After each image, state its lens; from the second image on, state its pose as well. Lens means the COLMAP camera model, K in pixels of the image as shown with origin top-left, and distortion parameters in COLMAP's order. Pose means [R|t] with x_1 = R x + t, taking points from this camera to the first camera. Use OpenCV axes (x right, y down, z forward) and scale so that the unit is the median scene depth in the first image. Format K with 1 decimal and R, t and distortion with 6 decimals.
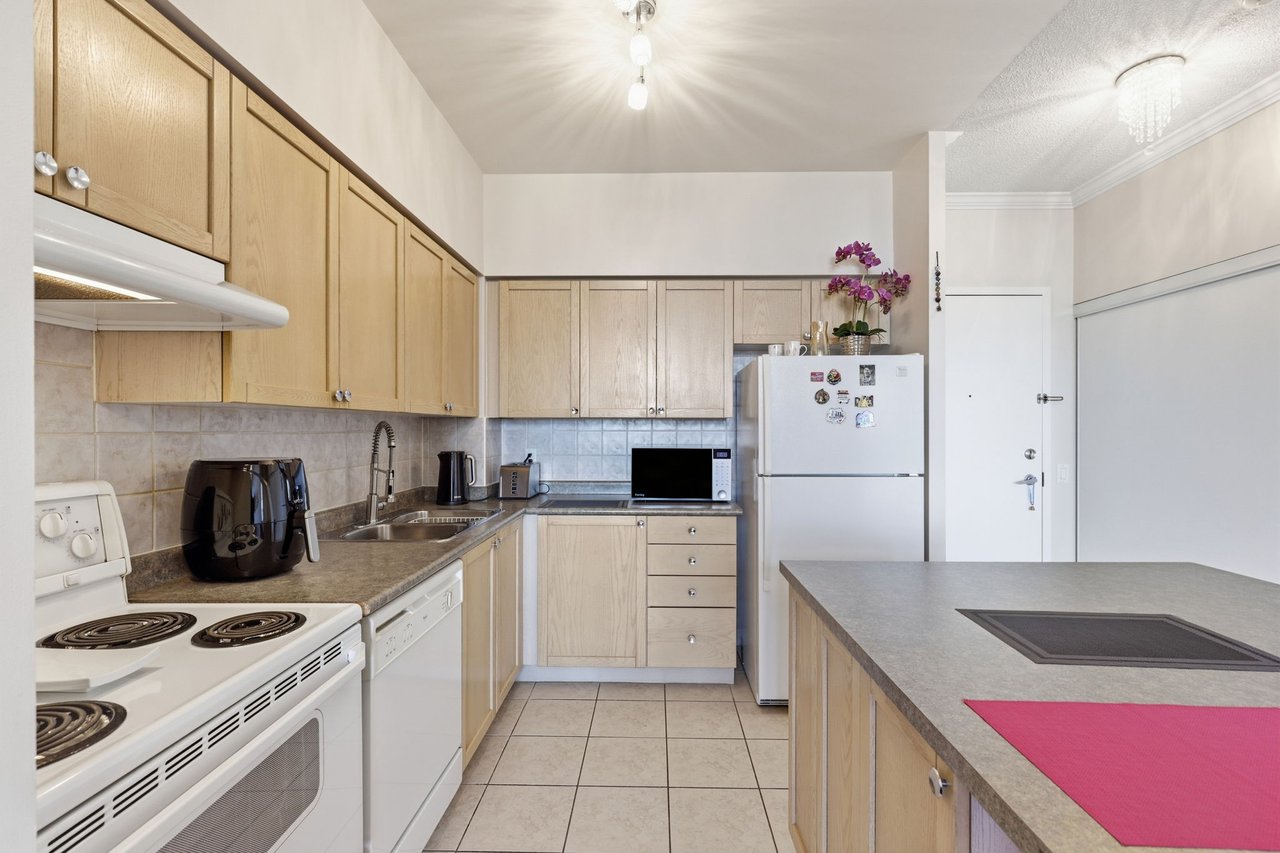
lens RADIAL K [[578.2, 0, 644.9], [0, 578.2, 415.8], [0, 0, 1]] dist [0.001667, 0.000006]
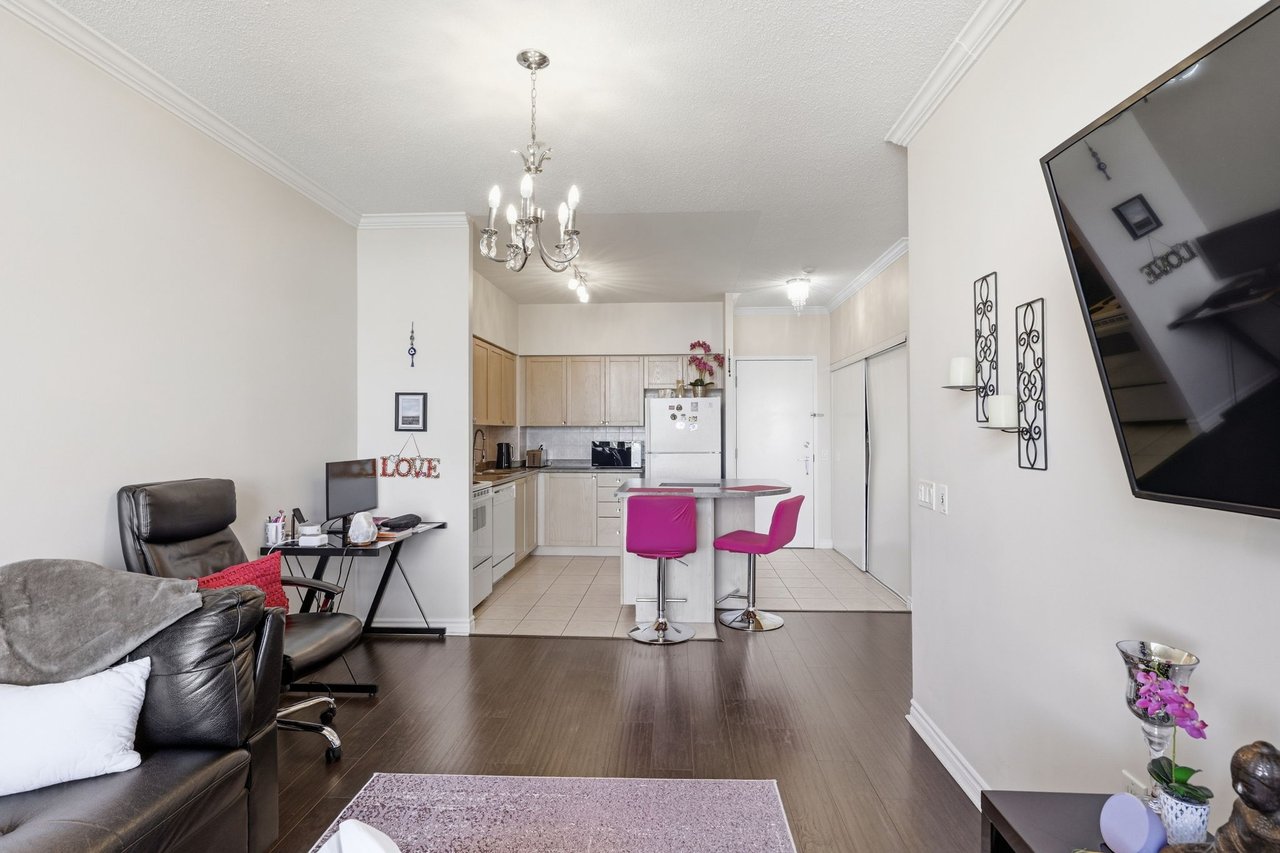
lens RADIAL K [[616.4, 0, 646.9], [0, 616.4, 412.0], [0, 0, 1]] dist [0.001332, 0.000903]
pose [[0.999468, -0.002915, -0.032486, 0.246506], [0.002526, 0.999925, -0.012007, -0.020284], [0.032518, 0.011919, 0.999400, -1.174286]]
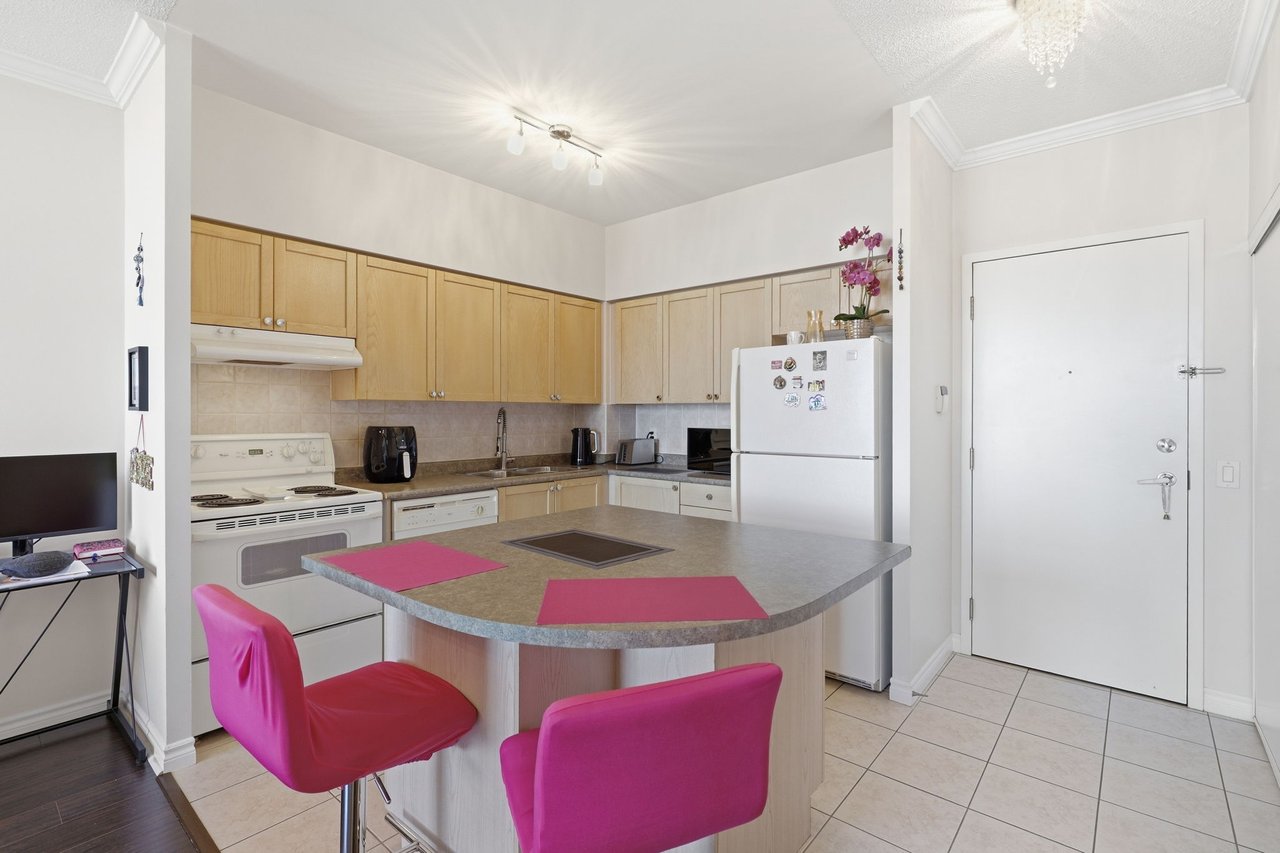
lens RADIAL K [[595.0, 0, 642.8], [0, 595.0, 400.4], [0, 0, 1]] dist [0.000090, 0.000213]
pose [[0.774794, -0.013682, -0.632066, 0.721274], [0.012135, 0.999903, -0.006769, 0.004706], [0.632098, -0.002425, 0.774885, -0.041057]]
